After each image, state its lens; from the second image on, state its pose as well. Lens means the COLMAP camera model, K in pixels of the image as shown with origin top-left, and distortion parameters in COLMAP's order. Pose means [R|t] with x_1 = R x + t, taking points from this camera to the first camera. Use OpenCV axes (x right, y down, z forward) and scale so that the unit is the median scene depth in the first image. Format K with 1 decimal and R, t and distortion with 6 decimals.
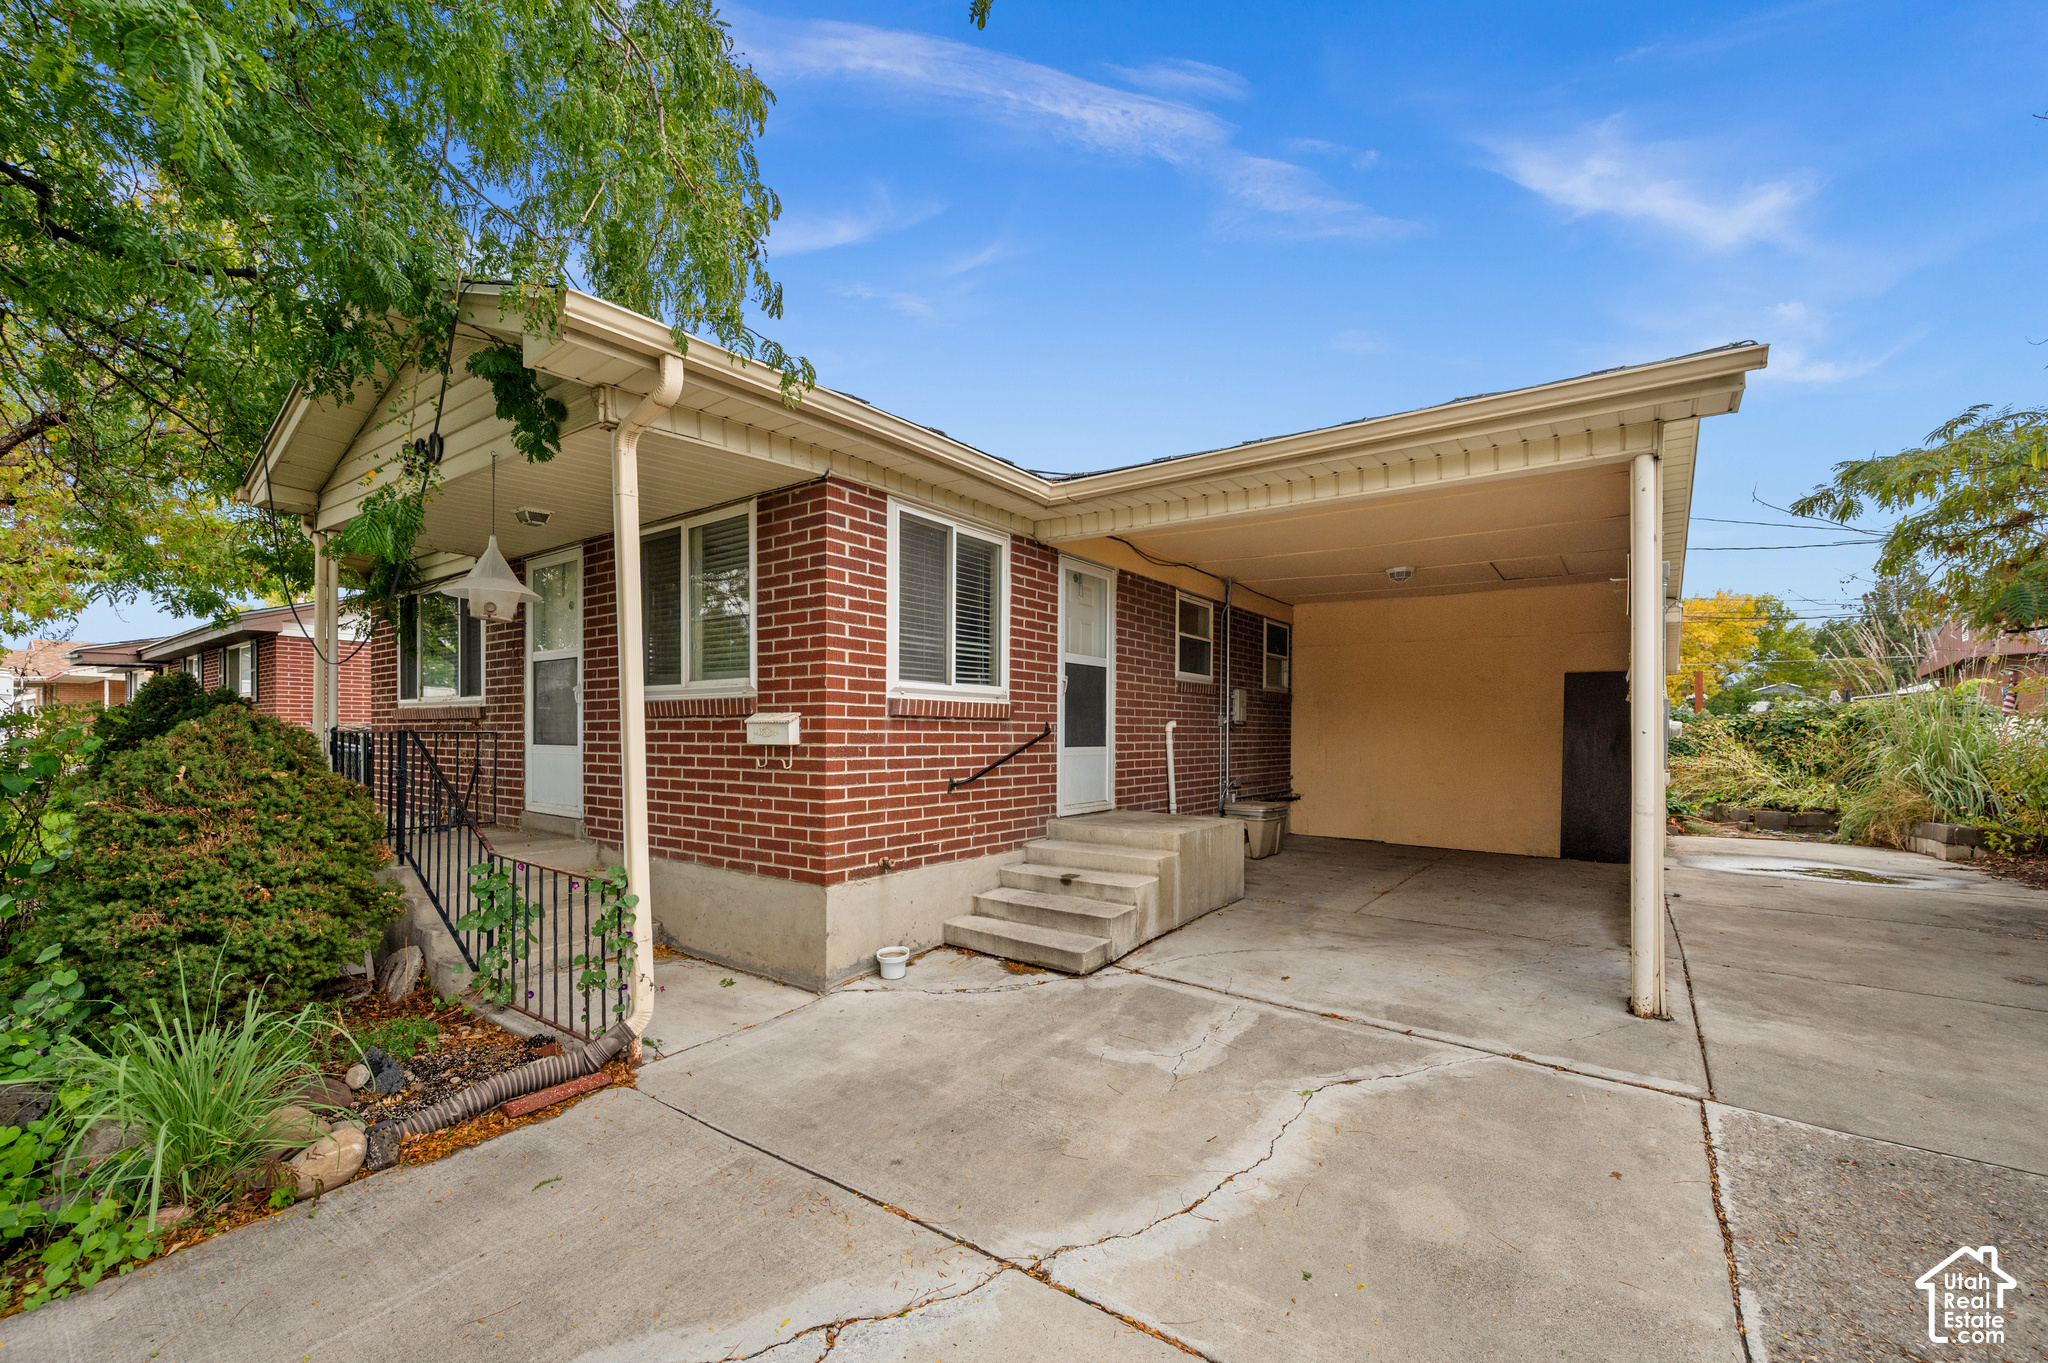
lens RADIAL K [[834.1, 0, 1029.5], [0, 834.1, 728.5], [0, 0, 1]] dist [0.000390, -0.000330]
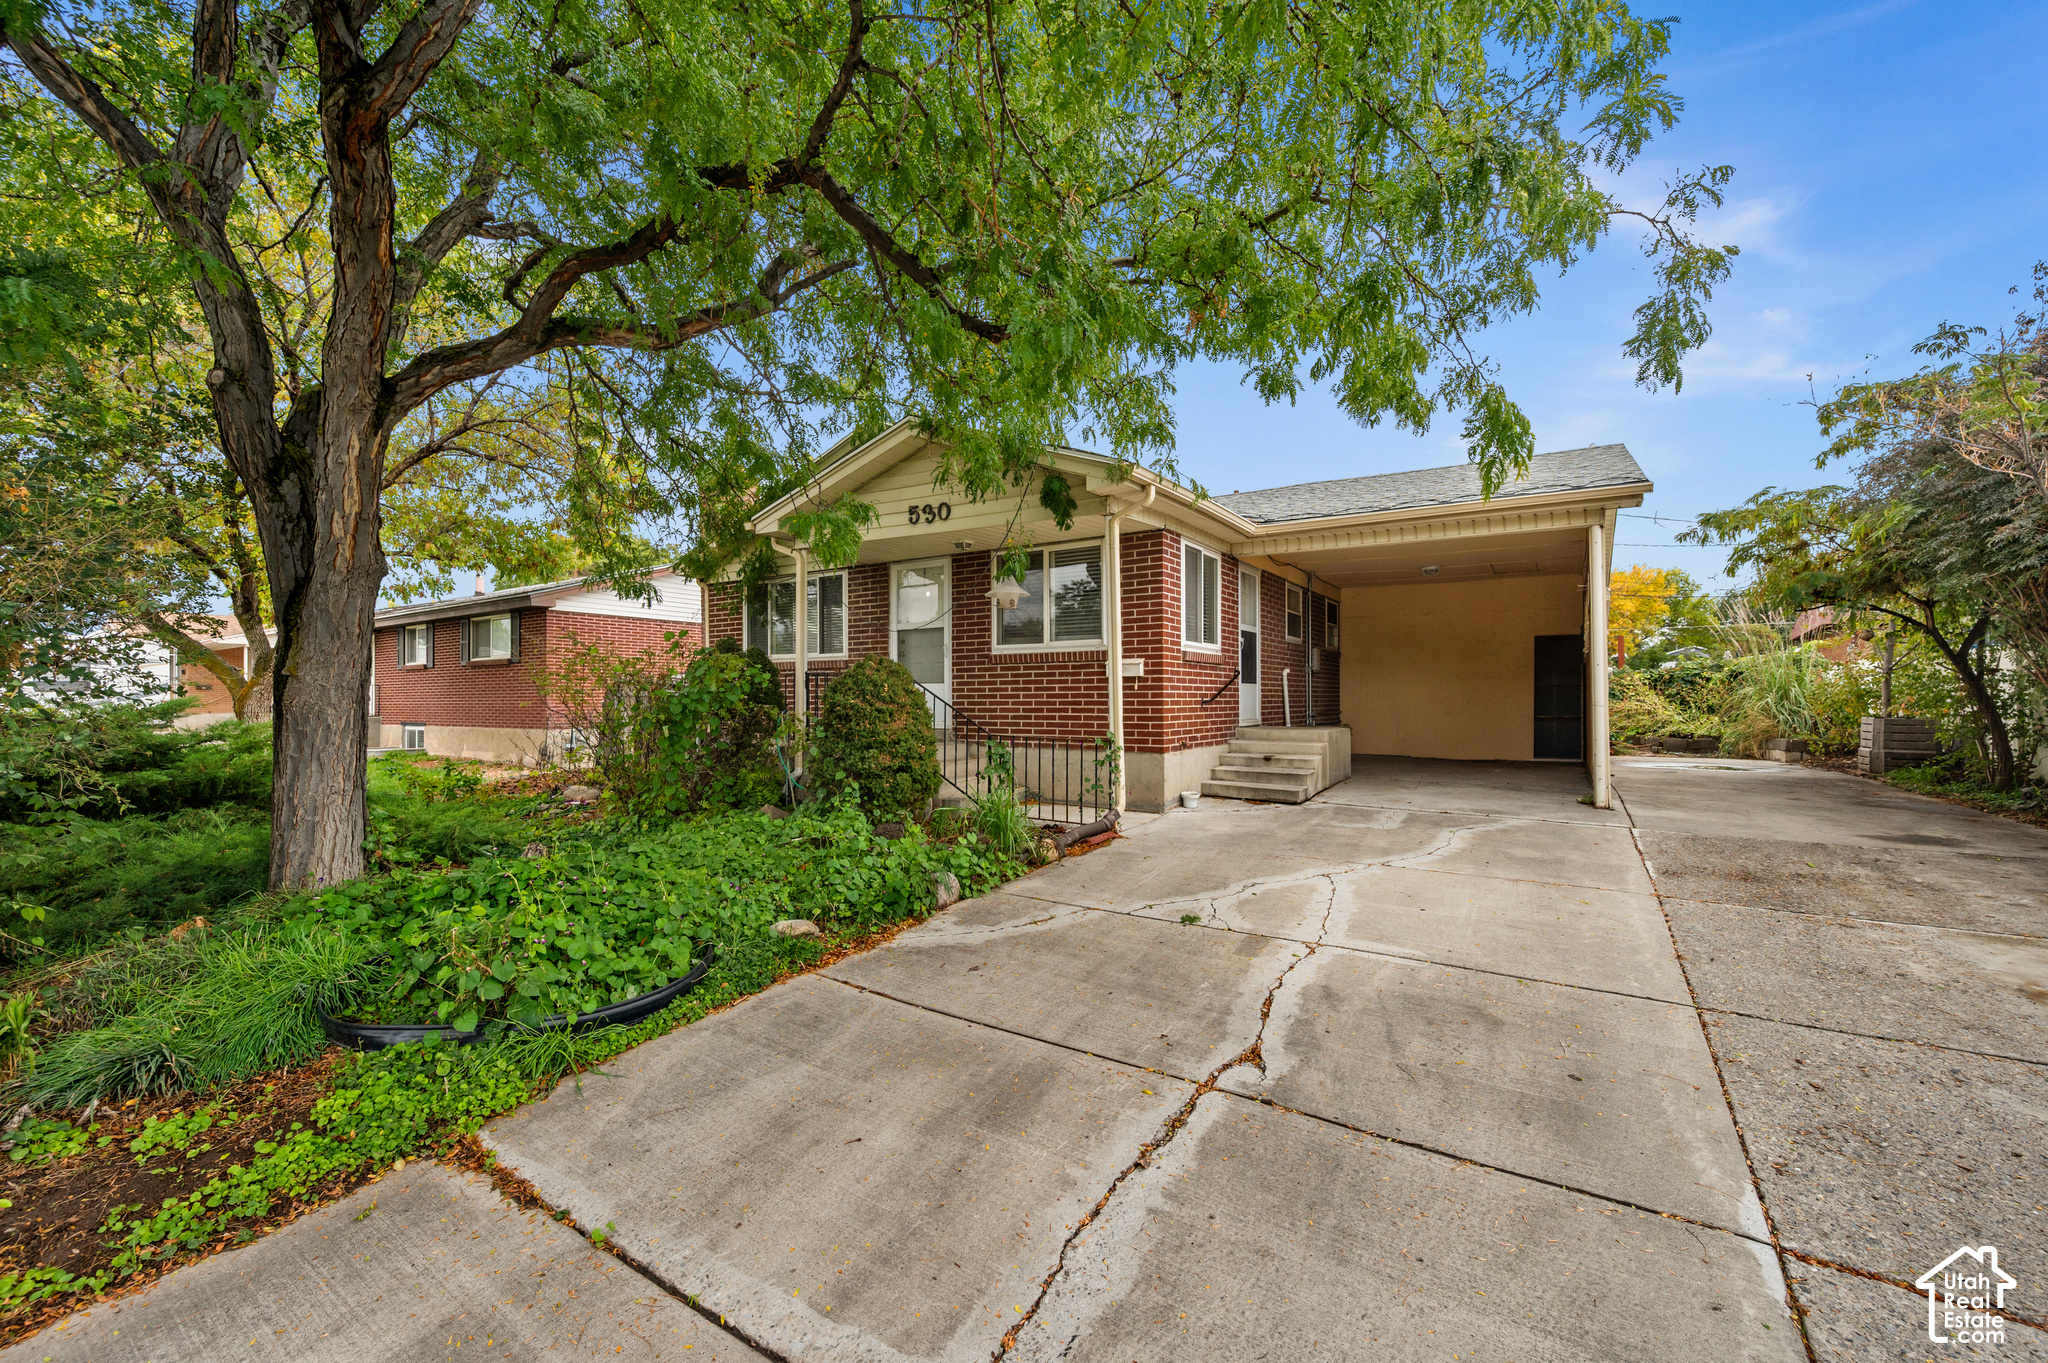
lens RADIAL K [[834.1, 0, 1019.3], [0, 834.1, 680.5], [0, 0, 1]] dist [0.000390, -0.000330]
pose [[0.998612, -0.004959, 0.052435, -0.492701], [0.005861, 0.999837, -0.017054, 0.044833], [-0.052342, 0.017337, 0.998479, -0.602253]]
